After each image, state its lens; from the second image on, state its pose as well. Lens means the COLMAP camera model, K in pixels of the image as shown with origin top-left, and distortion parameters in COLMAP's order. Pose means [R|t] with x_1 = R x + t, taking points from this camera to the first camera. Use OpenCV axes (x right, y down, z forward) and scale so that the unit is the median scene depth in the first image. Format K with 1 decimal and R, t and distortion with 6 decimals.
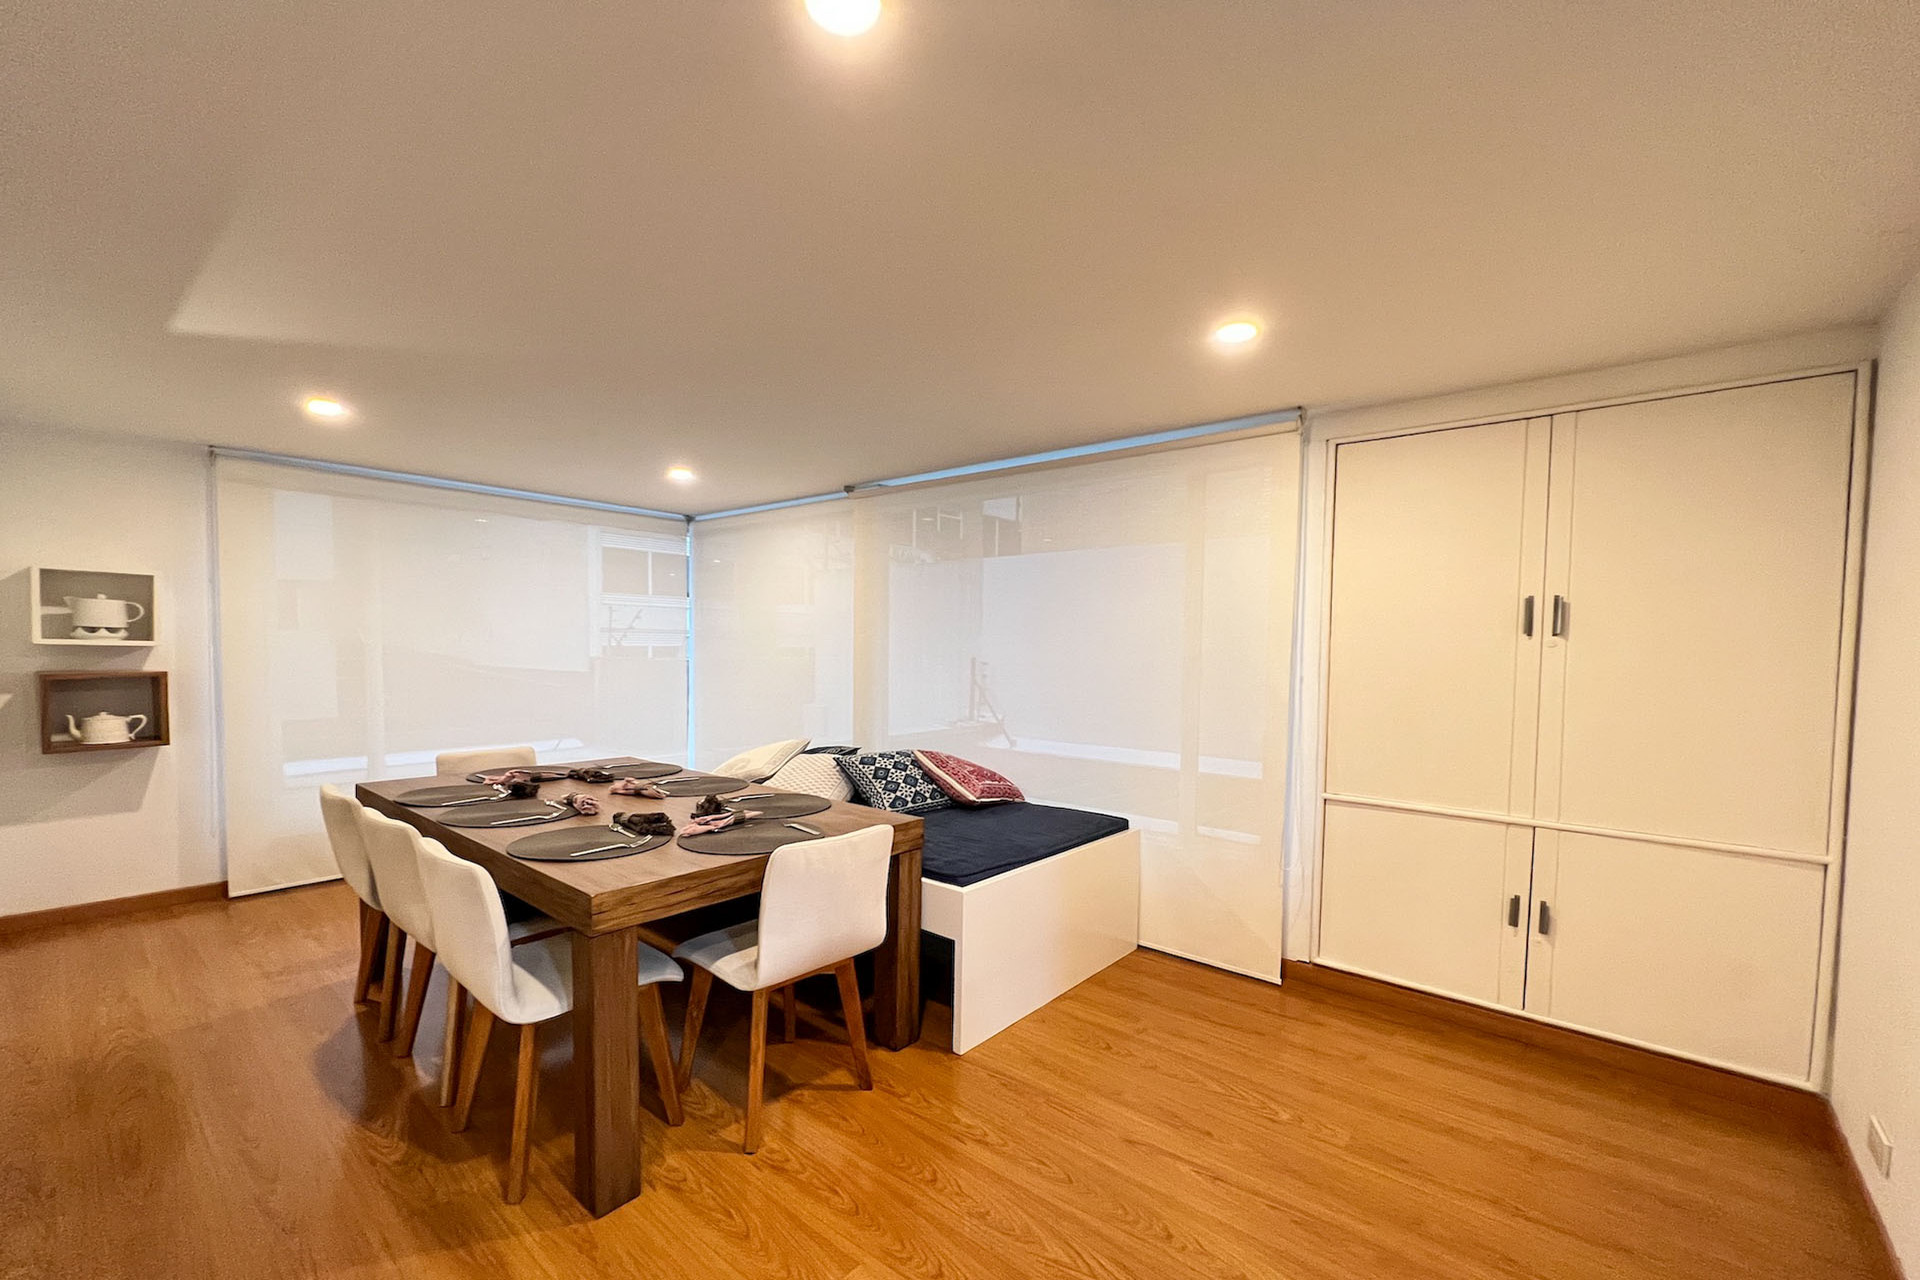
lens RADIAL K [[772.6, 0, 956.2], [0, 772.6, 664.1], [0, 0, 1]] dist [-0.000668, -0.000024]
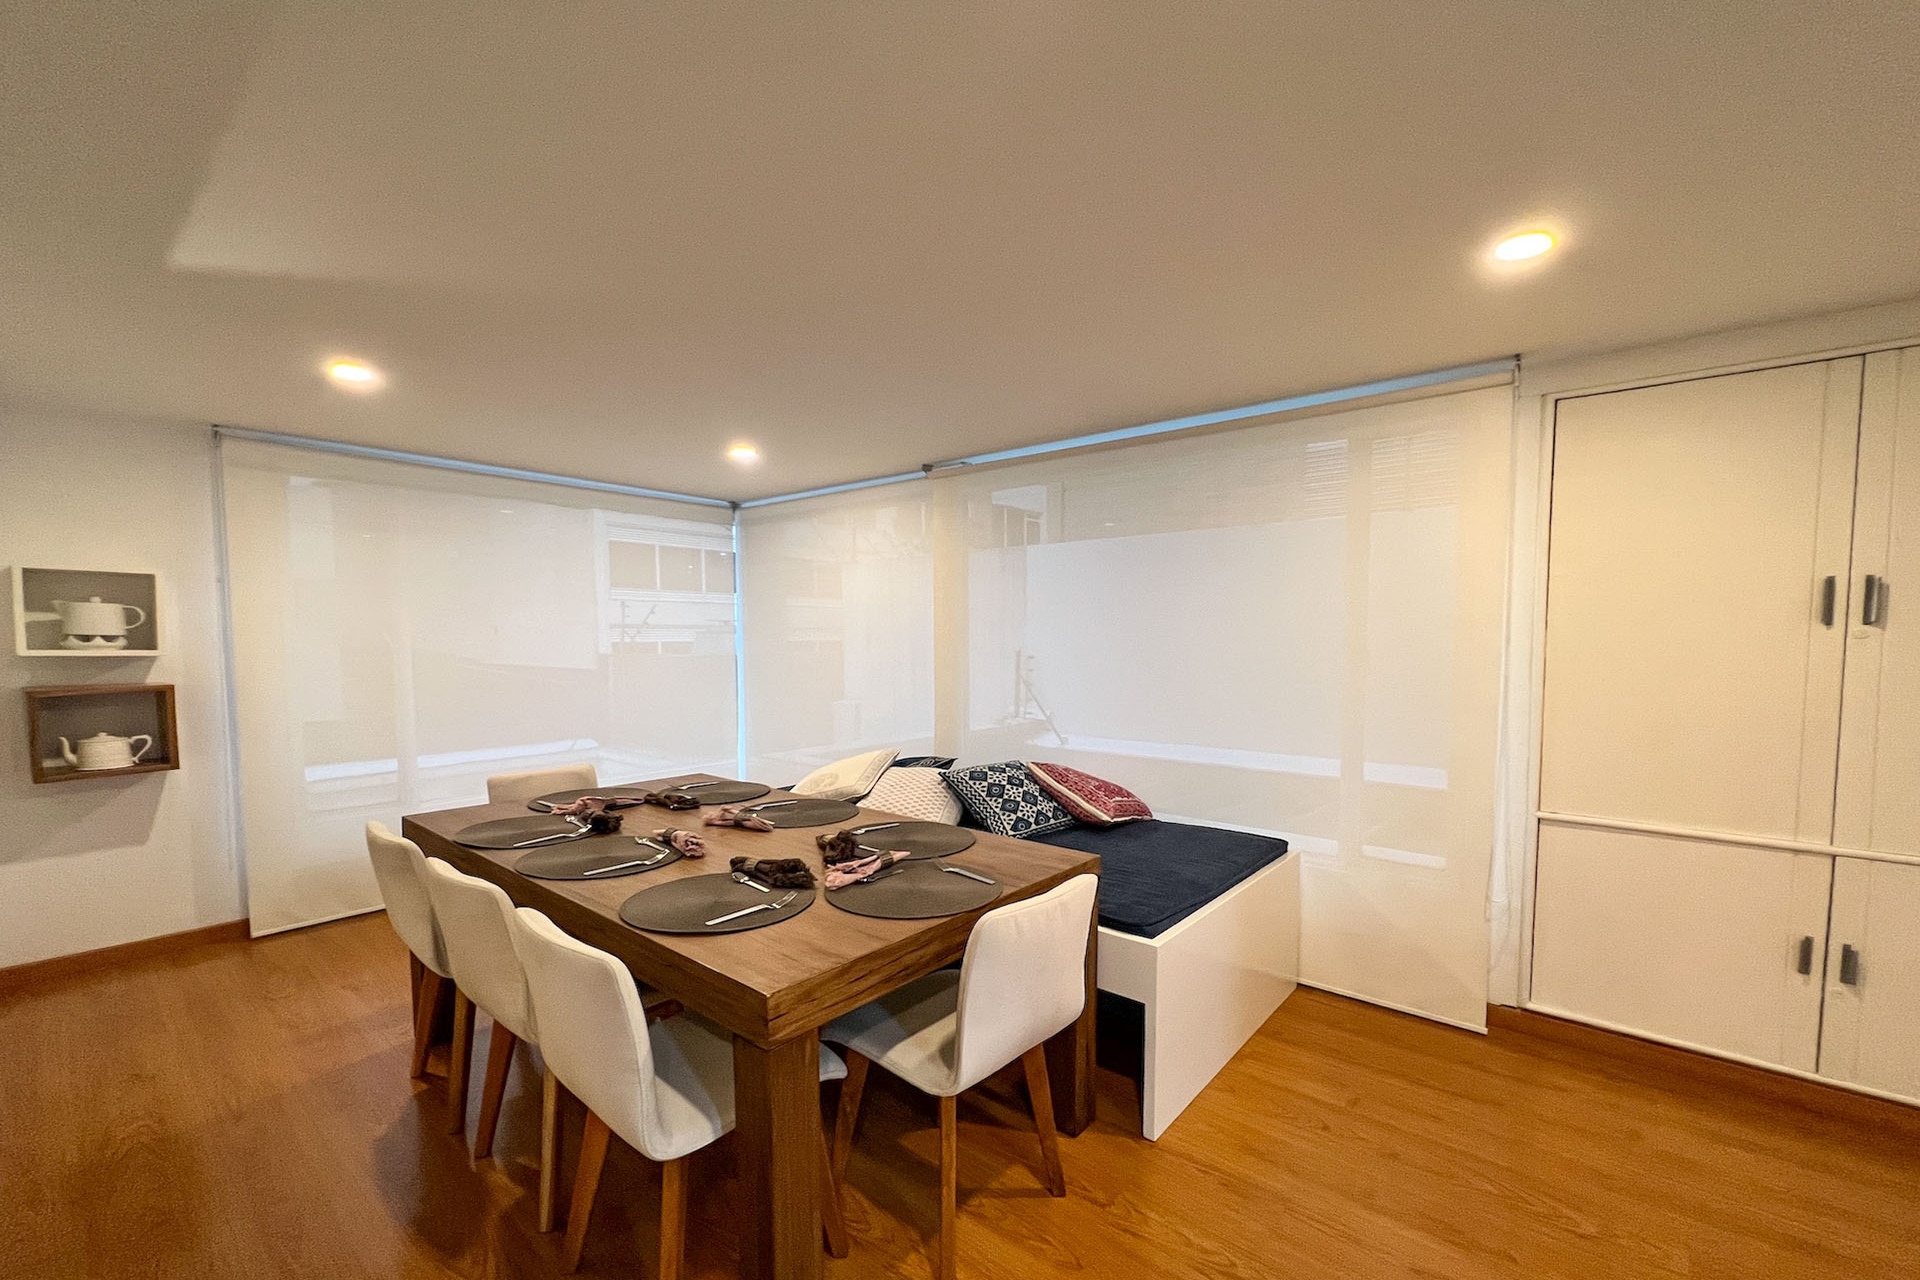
lens RADIAL K [[779.5, 0, 964.5], [0, 779.5, 669.9], [0, 0, 1]] dist [-0.000819, -0.000323]
pose [[0.999908, -0.013429, 0.001879, -0.152304], [0.013391, 0.999733, 0.018829, -0.013571], [-0.002131, -0.018802, 0.999821, 0.139332]]
